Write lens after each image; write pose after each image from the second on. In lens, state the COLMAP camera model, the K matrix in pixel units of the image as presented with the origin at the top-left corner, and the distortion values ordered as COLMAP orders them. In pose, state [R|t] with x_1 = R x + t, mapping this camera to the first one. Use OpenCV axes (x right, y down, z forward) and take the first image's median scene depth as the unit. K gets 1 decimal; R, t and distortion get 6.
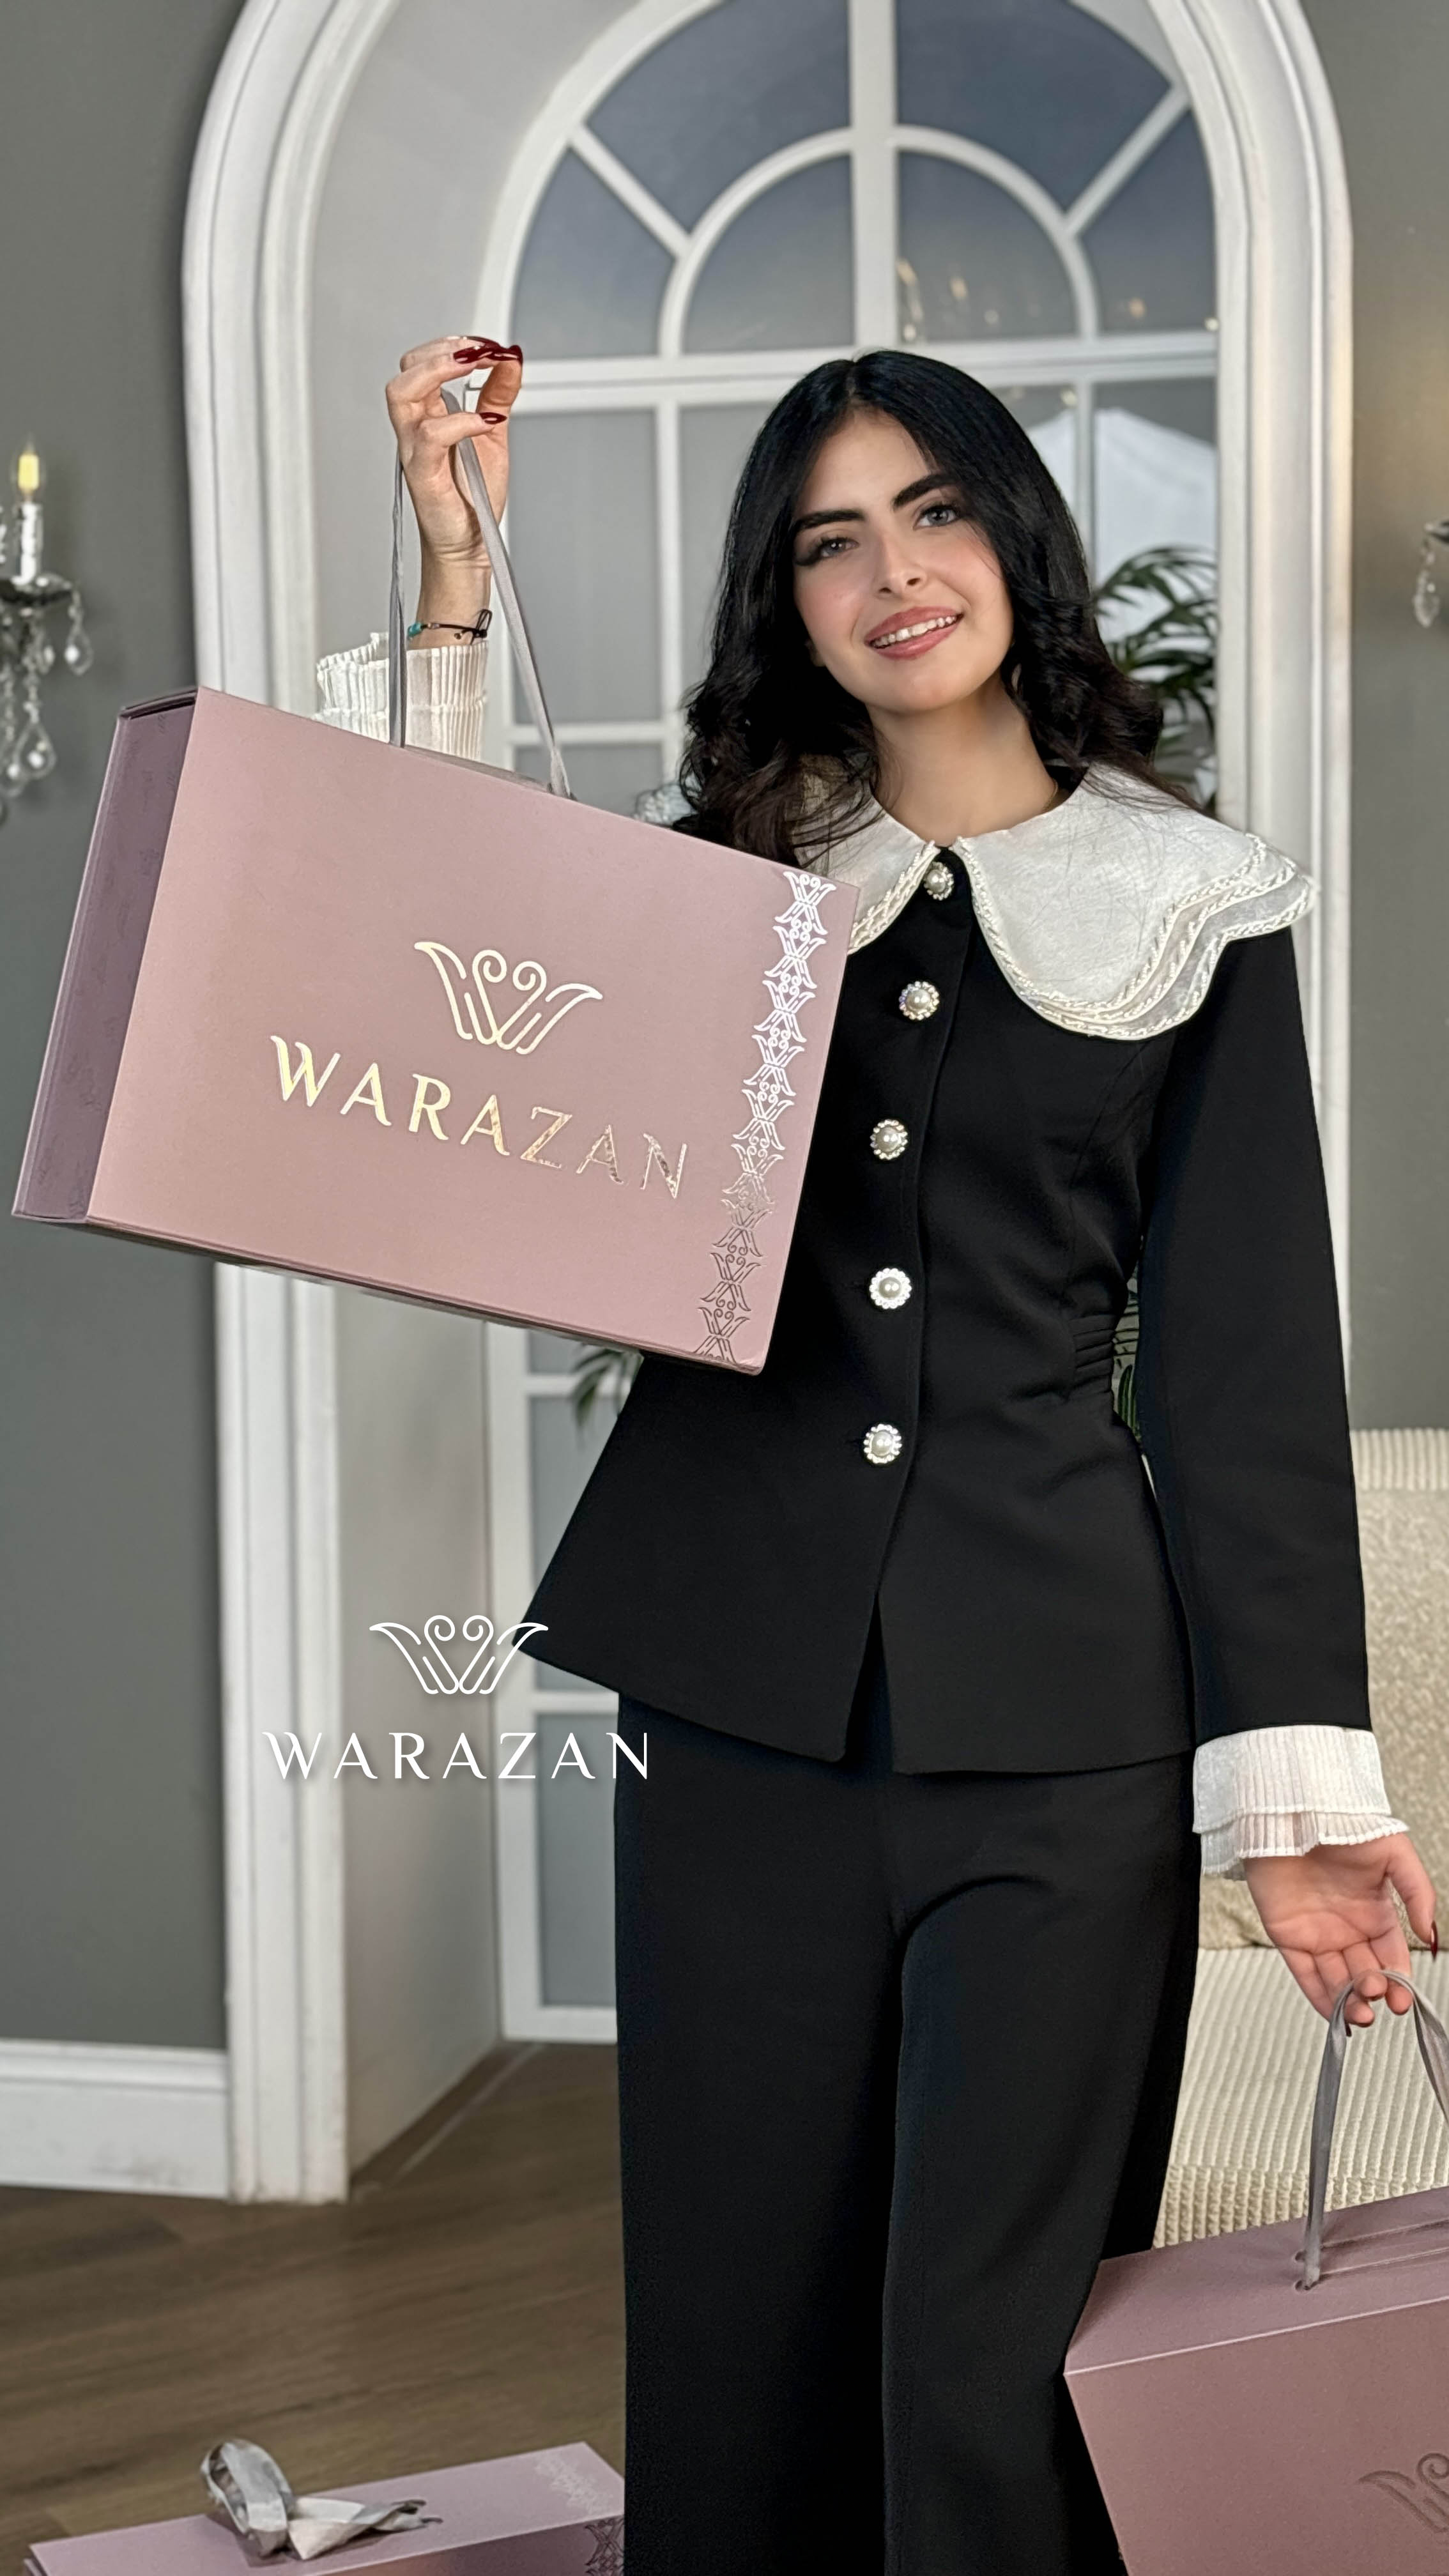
lens RADIAL K [[4018.4, 0, 736.8], [0, 4018.4, 1252.7], [0, 0, 1]] dist [0.057407, 0.084635]
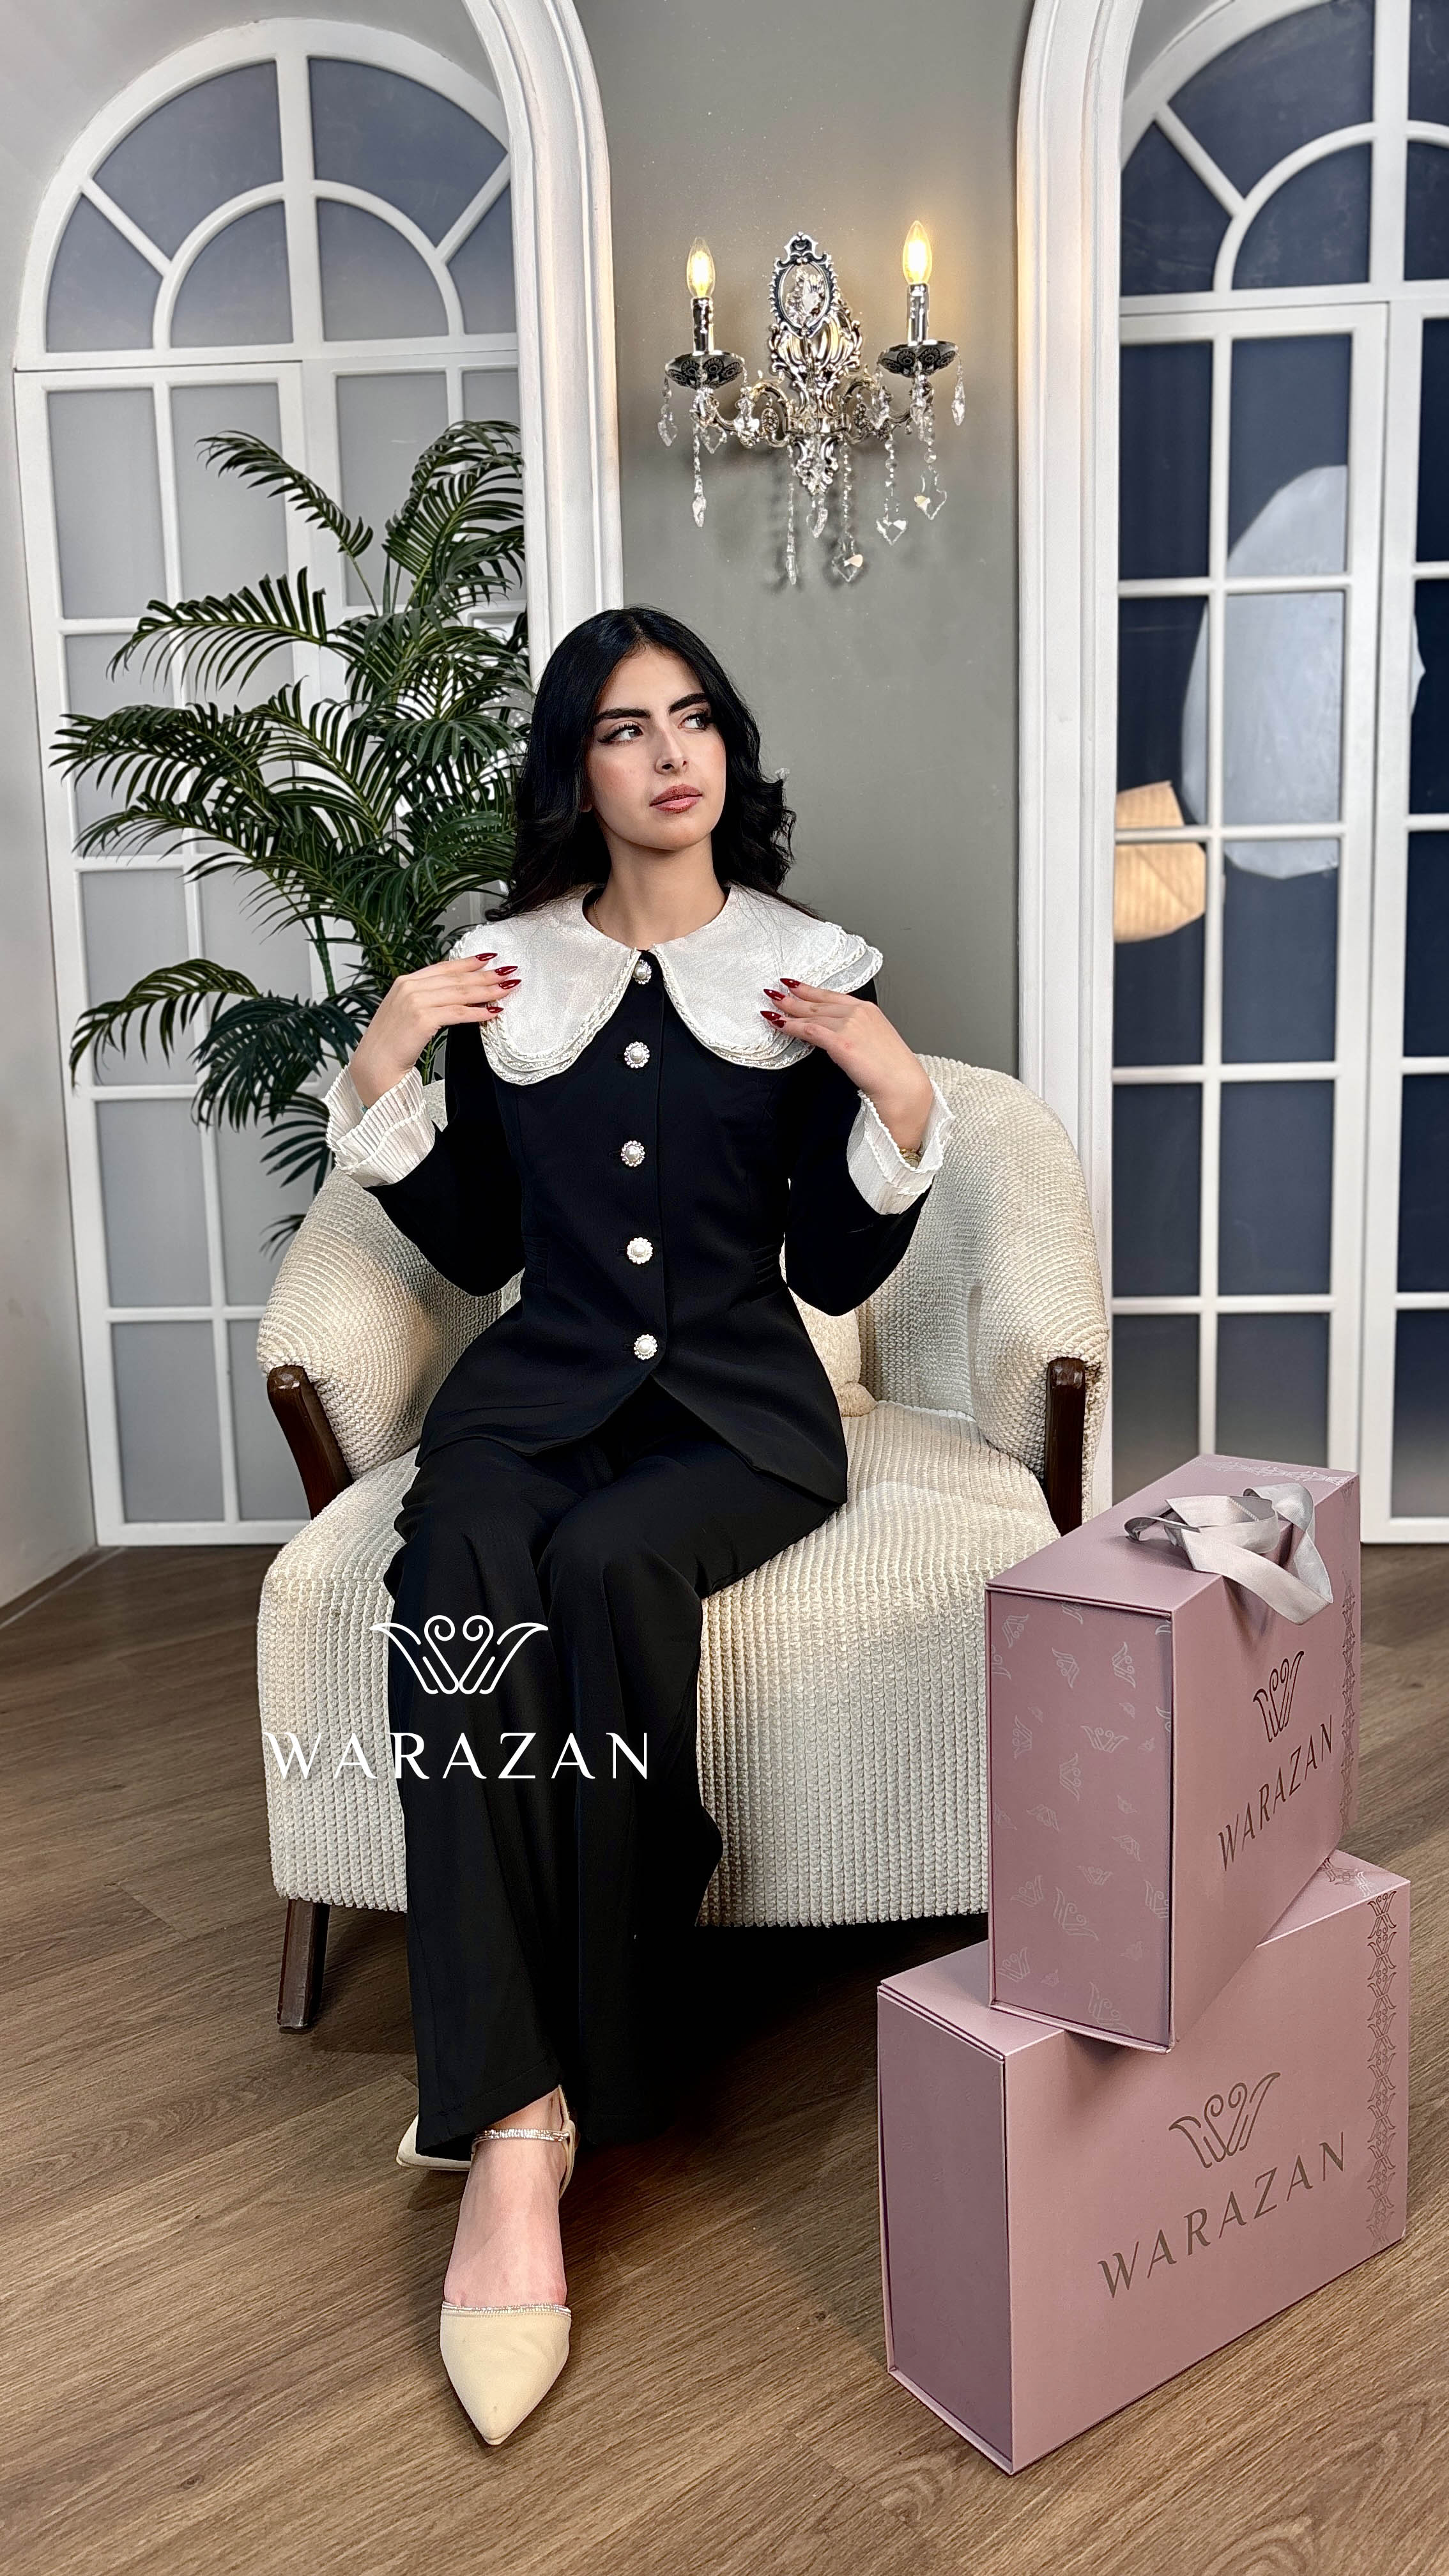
lens RADIAL K [[1967.4, 0, 757.0], [0, 1967.4, 1287.2], [0, 0, 1]] dist [0.039241, -0.052095]
pose [[0.988388, -0.027884, 0.149374, 0.082996], [0.021183, 0.998705, 0.046262, 0.083762], [-0.150470, -0.042561, 0.987698, 0.292582]]
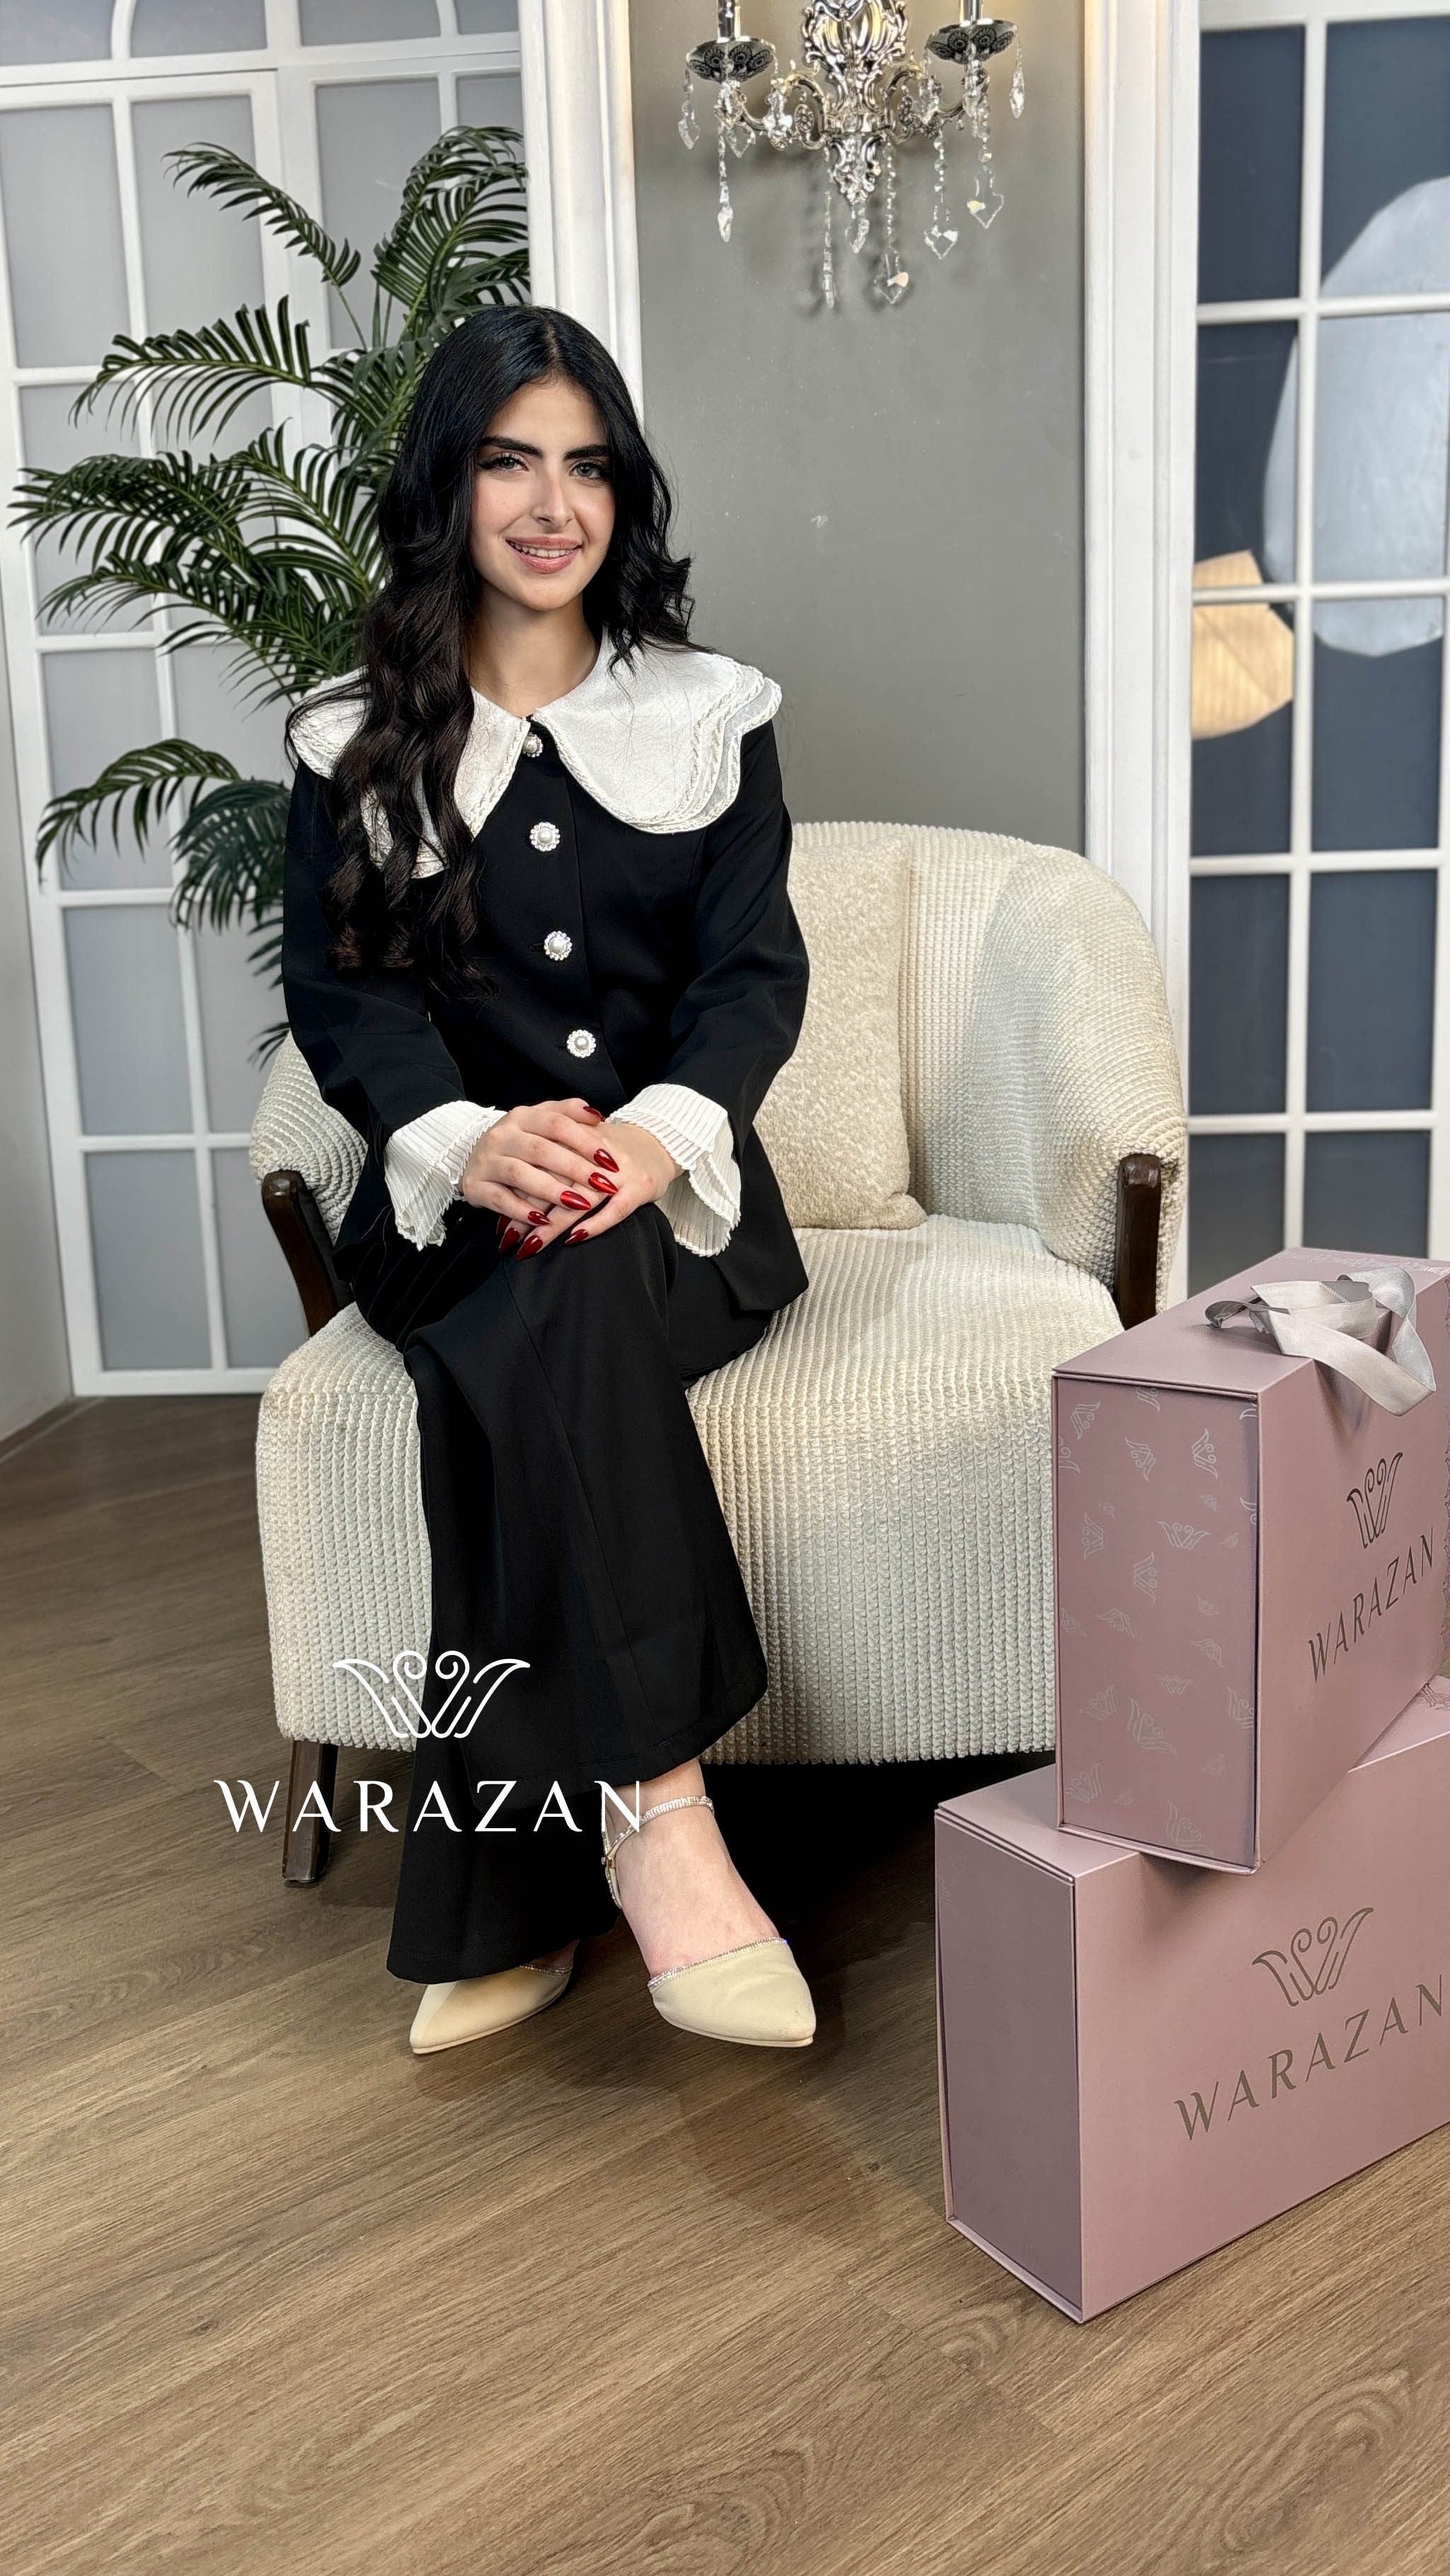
lens RADIAL K [[2183.2, 0, 733.1], [0, 2183.2, 1240.9], [0, 0, 1]] dist [0.024709, -0.005554]
pose [[0.991519, -0.038979, 0.123982, 0.079802], [0.028218, 0.995774, 0.087397, 0.097722], [-0.126865, -0.083157, 0.988428, 0.288404]]
